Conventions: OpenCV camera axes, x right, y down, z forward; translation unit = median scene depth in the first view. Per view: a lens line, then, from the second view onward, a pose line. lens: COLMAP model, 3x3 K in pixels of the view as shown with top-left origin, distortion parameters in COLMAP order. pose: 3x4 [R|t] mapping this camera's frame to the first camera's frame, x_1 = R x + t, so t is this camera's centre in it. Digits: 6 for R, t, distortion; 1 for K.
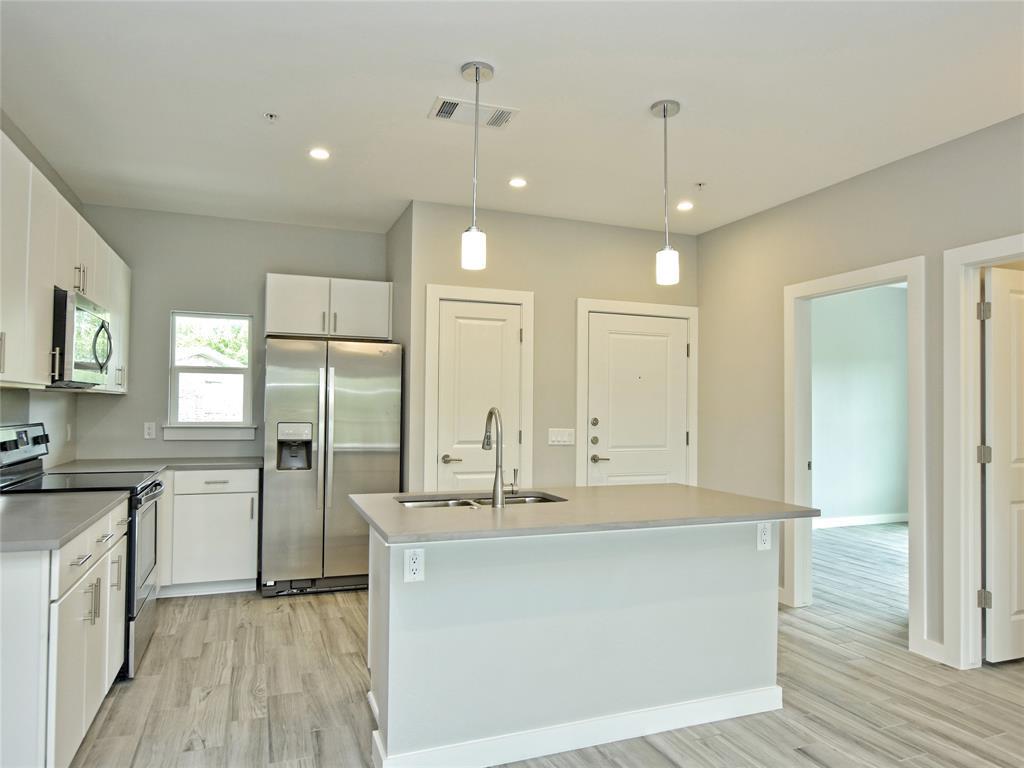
lens RADIAL K [[652.7, 0, 550.2], [0, 652.7, 396.3], [0, 0, 1]] dist [-0.116482, 0.109706]
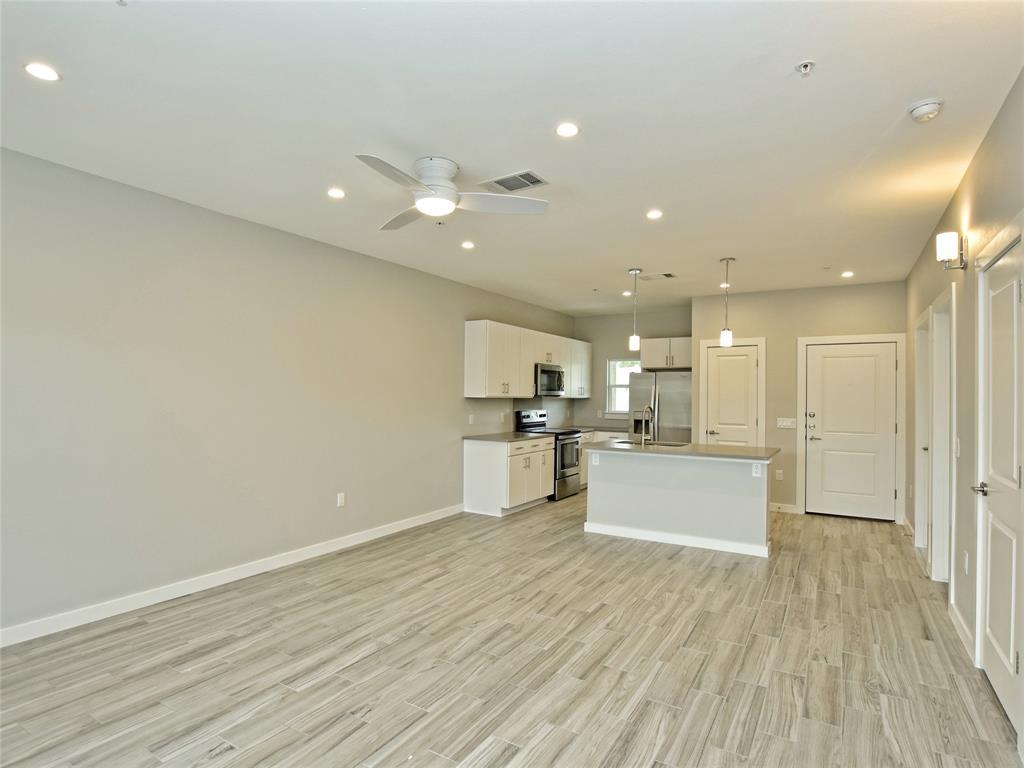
lens RADIAL K [[553.6, 0, 512.0], [0, 553.6, 384.0], [0, 0, 1]] dist [-0.032938, -0.000074]
pose [[0.608873, -0.018328, -0.793056, 0.728130], [0.011686, 0.999832, -0.014135, -0.026551], [0.793182, -0.000661, 0.608985, -0.405702]]
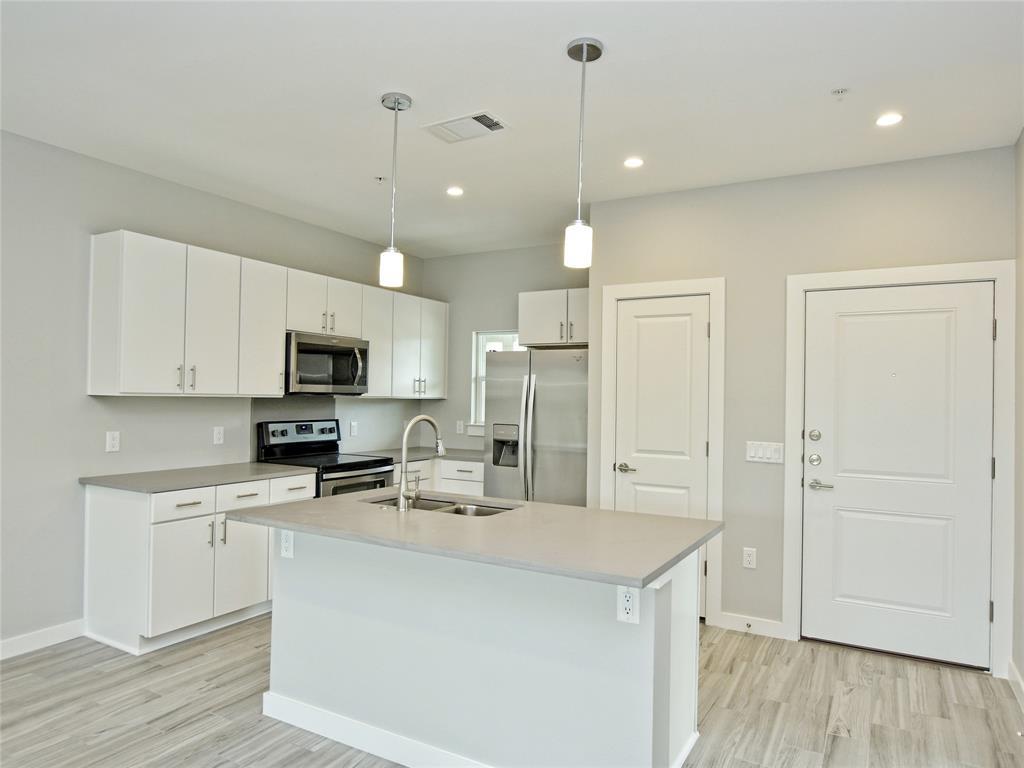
lens RADIAL K [[665.7, 0, 512.0], [0, 665.7, 384.0], [0, 0, 1]] dist [-0.018628, -0.000897]
pose [[0.632319, -0.014015, -0.774581, 0.478259], [0.006481, 0.999897, -0.012801, -0.014030], [0.774681, 0.003074, 0.632345, 0.254776]]
